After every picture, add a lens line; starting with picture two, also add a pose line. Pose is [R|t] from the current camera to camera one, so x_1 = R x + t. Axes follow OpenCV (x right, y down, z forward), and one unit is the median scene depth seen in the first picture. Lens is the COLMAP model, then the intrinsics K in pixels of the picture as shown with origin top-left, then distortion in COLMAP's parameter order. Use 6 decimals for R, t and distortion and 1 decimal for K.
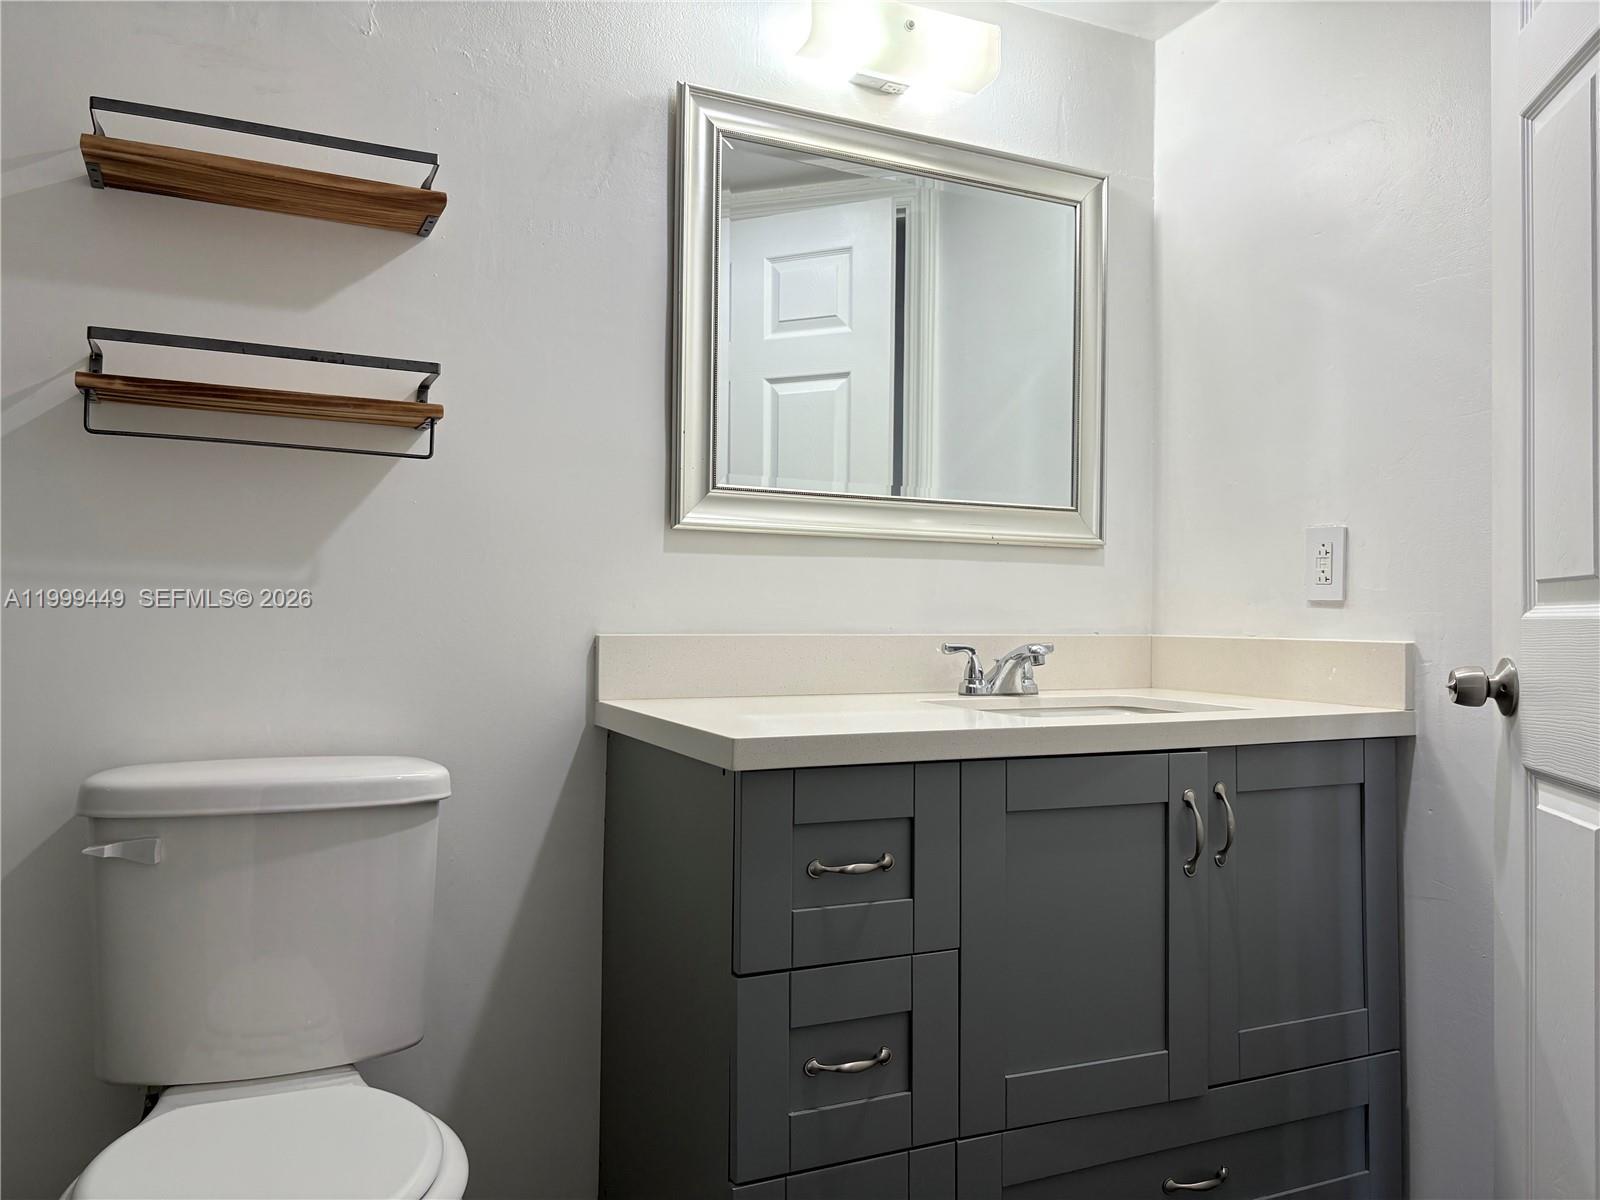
lens RADIAL K [[1216.2, 0, 806.6], [0, 1216.2, 600.5], [0, 0, 1]] dist [0.024994, -0.000160]
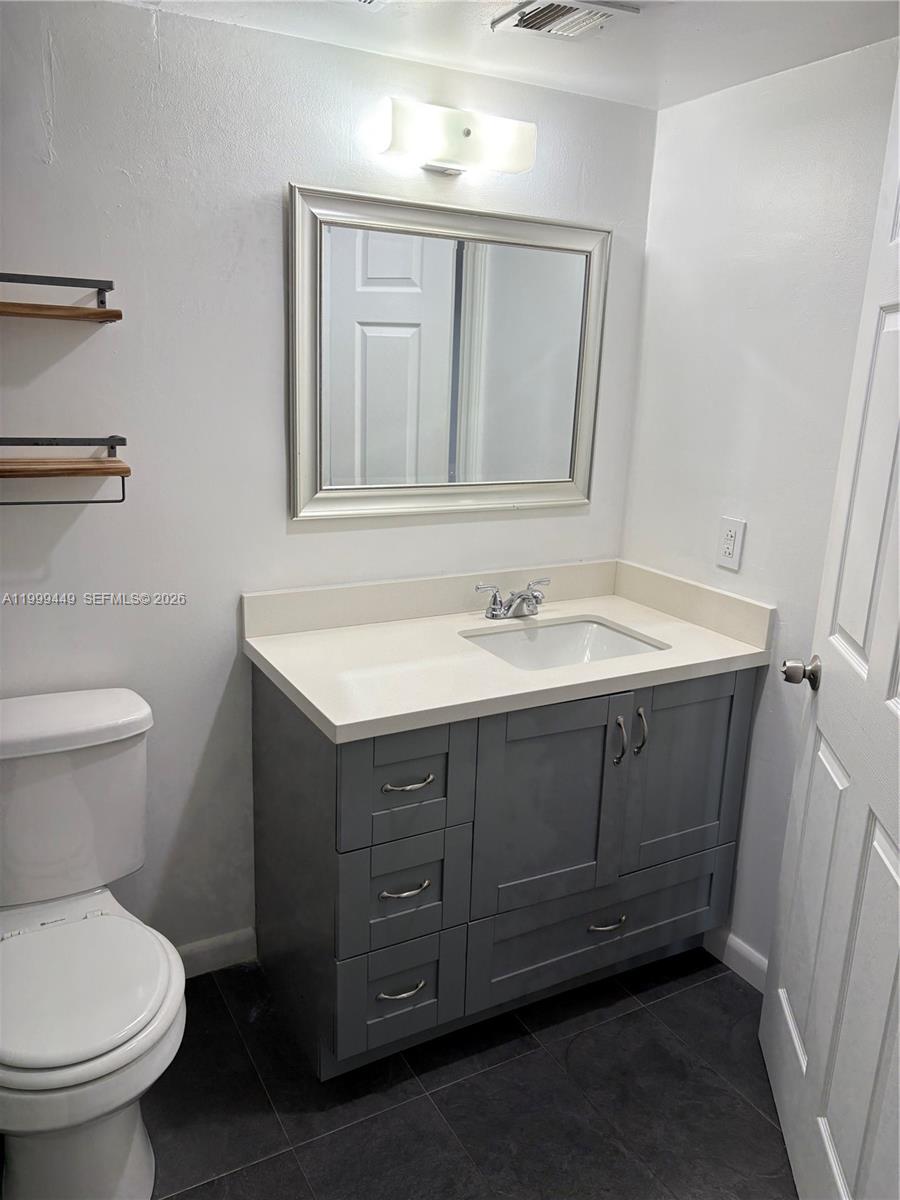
lens RADIAL K [[923.9, 0, 450.0], [0, 923.9, 600.0], [0, 0, 1]] dist [0.034414, -0.003114]
pose [[0.997725, 0.009906, 0.066684, 0.004912], [-0.028111, 0.960185, 0.277948, -0.276807], [-0.061276, -0.279191, 0.958279, -0.095347]]
